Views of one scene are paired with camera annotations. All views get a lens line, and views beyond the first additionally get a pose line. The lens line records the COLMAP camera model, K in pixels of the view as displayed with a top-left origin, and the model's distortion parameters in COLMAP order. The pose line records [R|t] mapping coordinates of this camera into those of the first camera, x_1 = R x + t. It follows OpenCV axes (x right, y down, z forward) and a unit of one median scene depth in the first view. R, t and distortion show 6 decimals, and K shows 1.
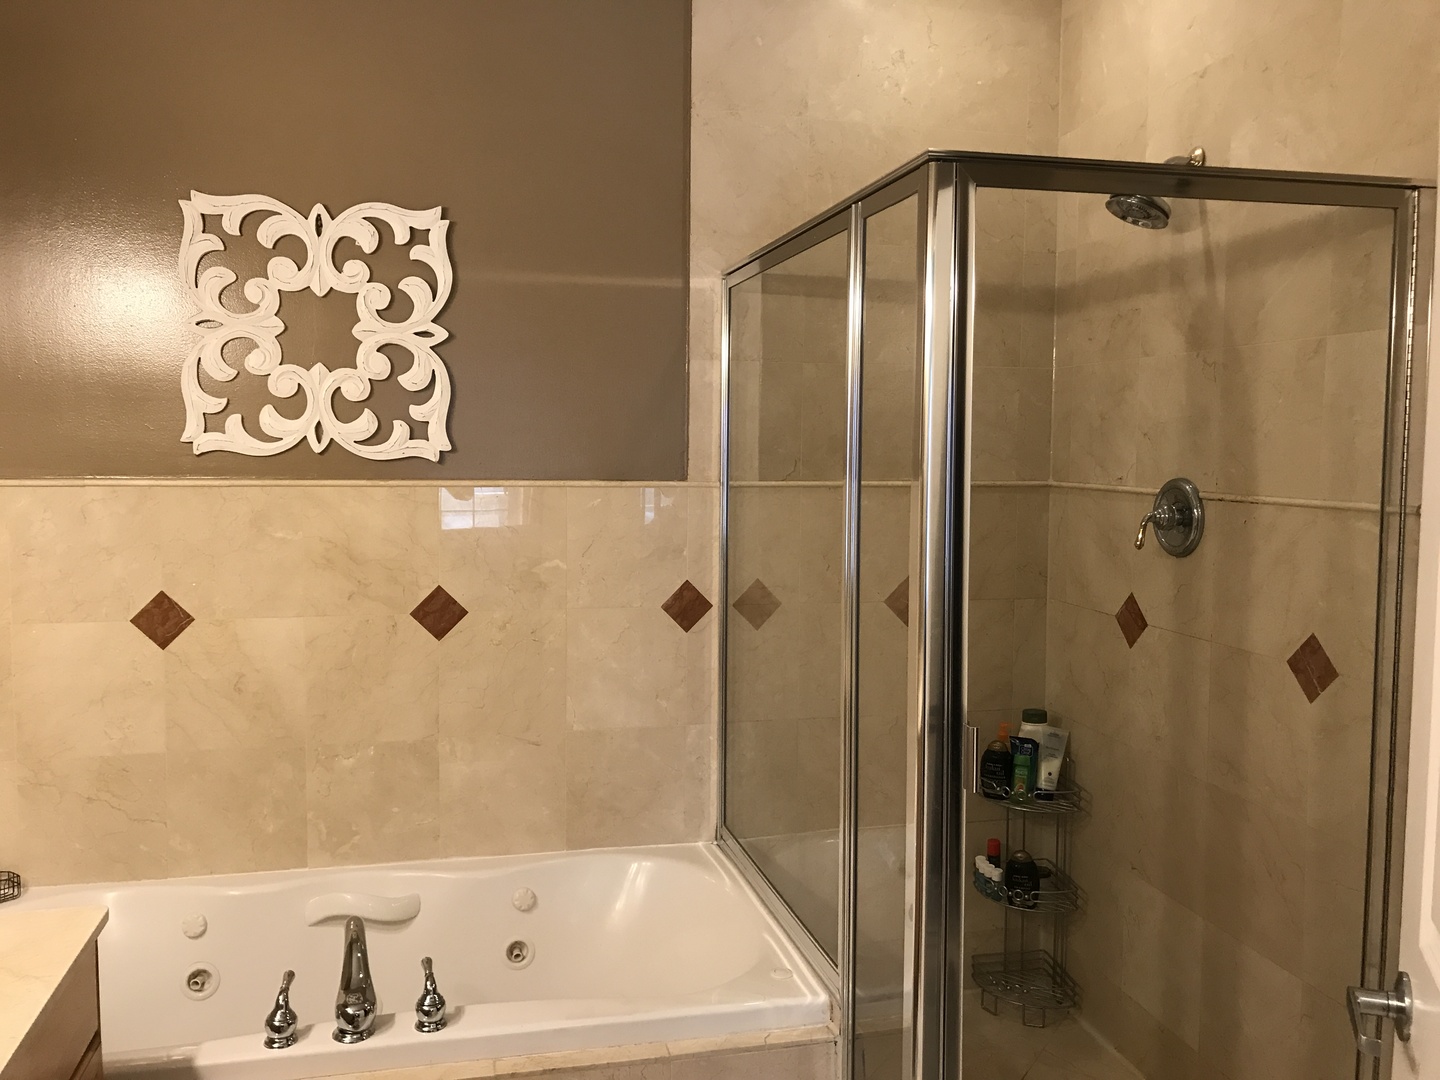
lens RADIAL K [[1191.0, 0, 714.4], [0, 1191.0, 539.4], [0, 0, 1]] dist [0.006352, -0.018635]
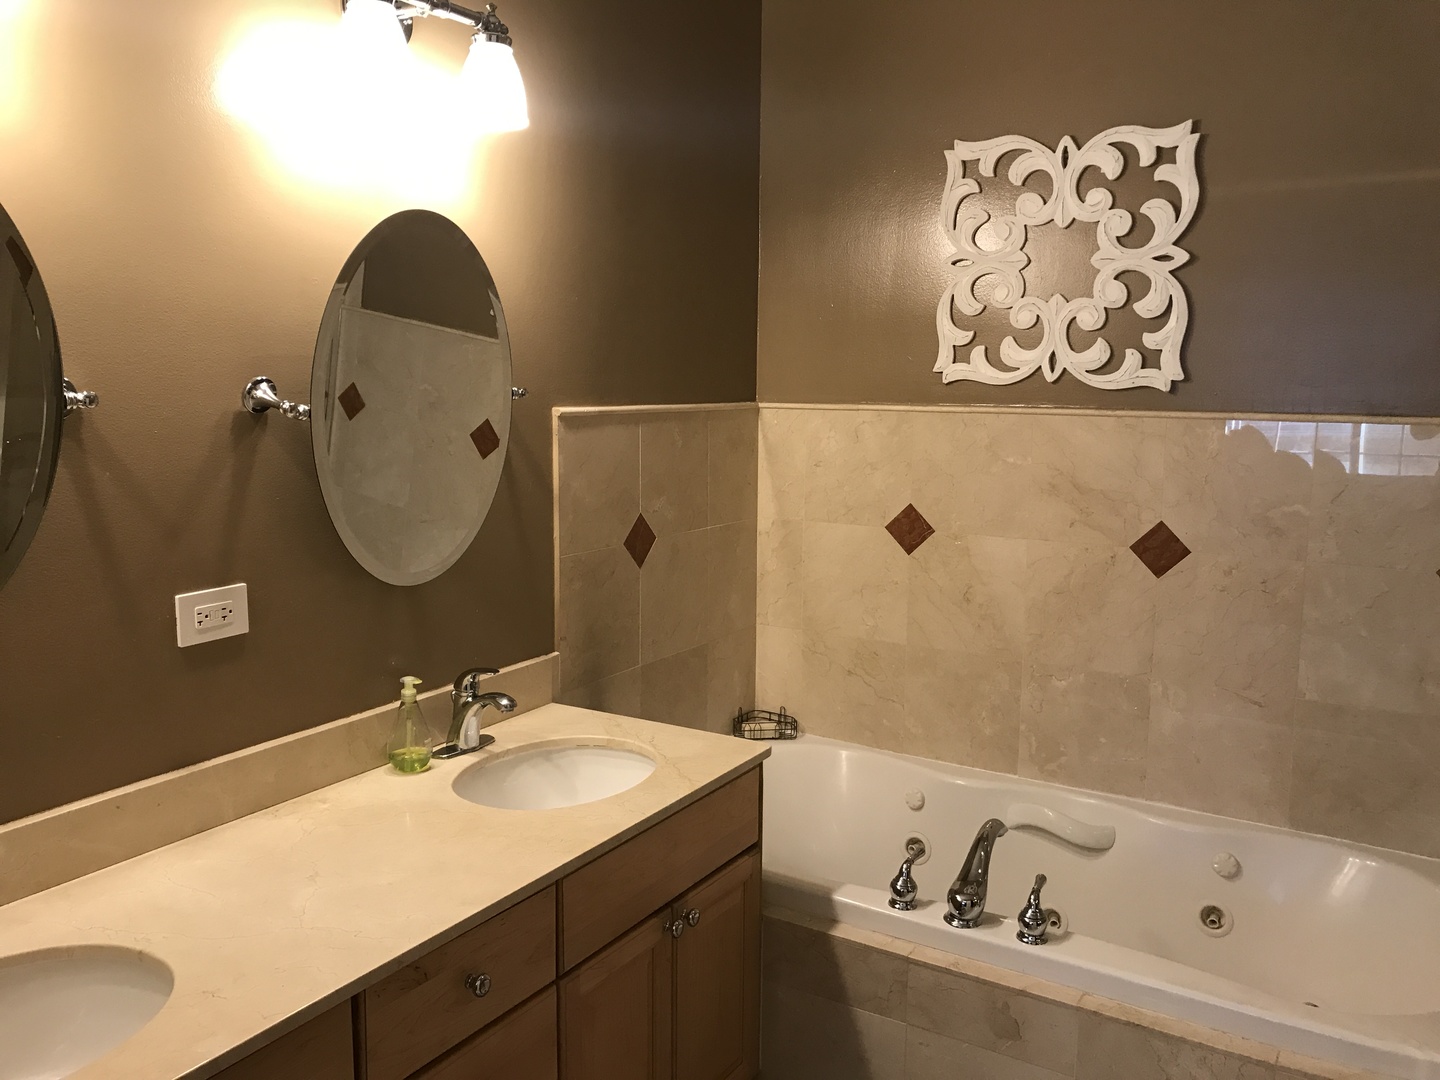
lens RADIAL K [[1191.0, 0, 714.3], [0, 1191.0, 545.4], [0, 0, 1]] dist [0.006352, -0.018635]
pose [[0.691217, 0.100781, -0.715586, 0.217773], [-0.062105, 0.994848, 0.080122, 0.003410], [0.719974, -0.010940, 0.693915, 0.071513]]
